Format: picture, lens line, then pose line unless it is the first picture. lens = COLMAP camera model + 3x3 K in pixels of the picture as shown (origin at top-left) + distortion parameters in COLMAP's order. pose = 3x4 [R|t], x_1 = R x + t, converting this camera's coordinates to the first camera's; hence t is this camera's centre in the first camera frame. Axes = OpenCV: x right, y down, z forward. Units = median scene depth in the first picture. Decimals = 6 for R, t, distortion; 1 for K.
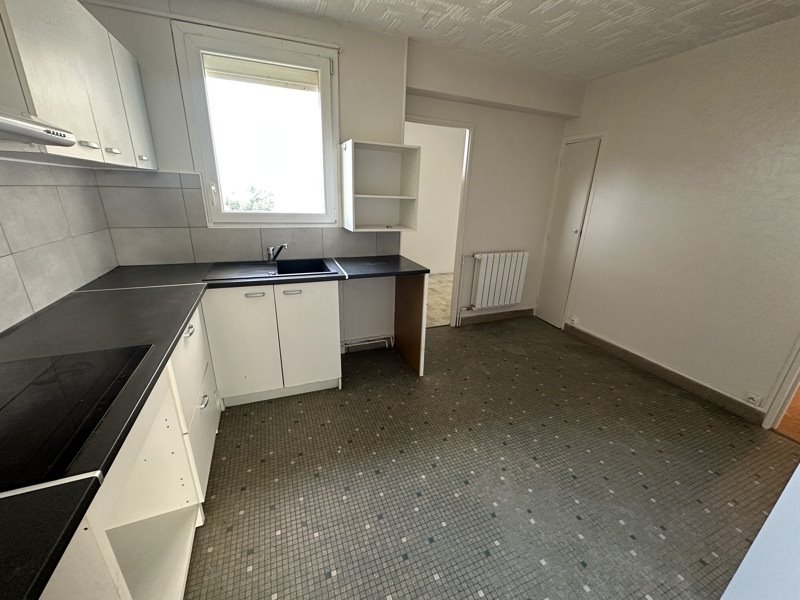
lens RADIAL K [[318.2, 0, 400.9], [0, 318.2, 301.8], [0, 0, 1]] dist [-0.003335, -0.000506]
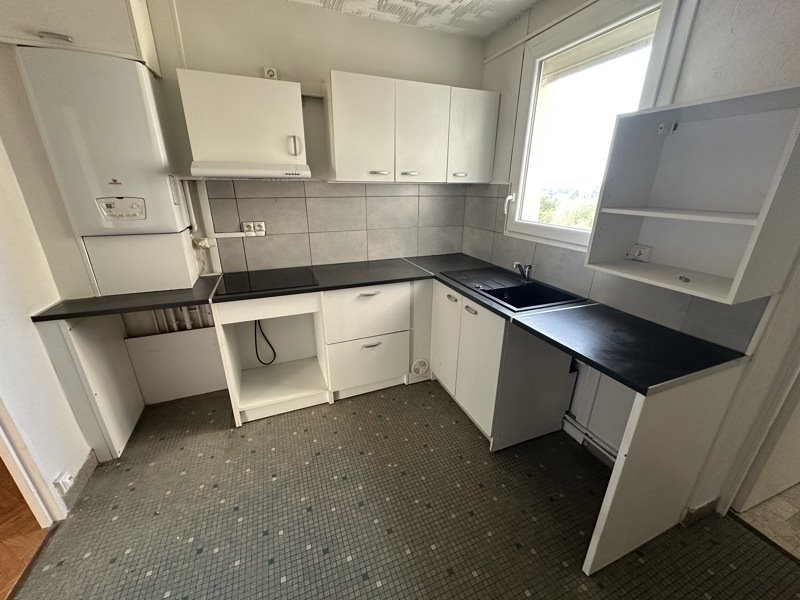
lens RADIAL K [[318.2, 0, 400.7], [0, 318.2, 303.4], [0, 0, 1]] dist [-0.003335, -0.000506]
pose [[-0.004027, 0.313822, -0.949473, 0.588939], [-0.334748, 0.894279, 0.296999, -0.280947], [0.942299, 0.319030, 0.101451, 0.792447]]
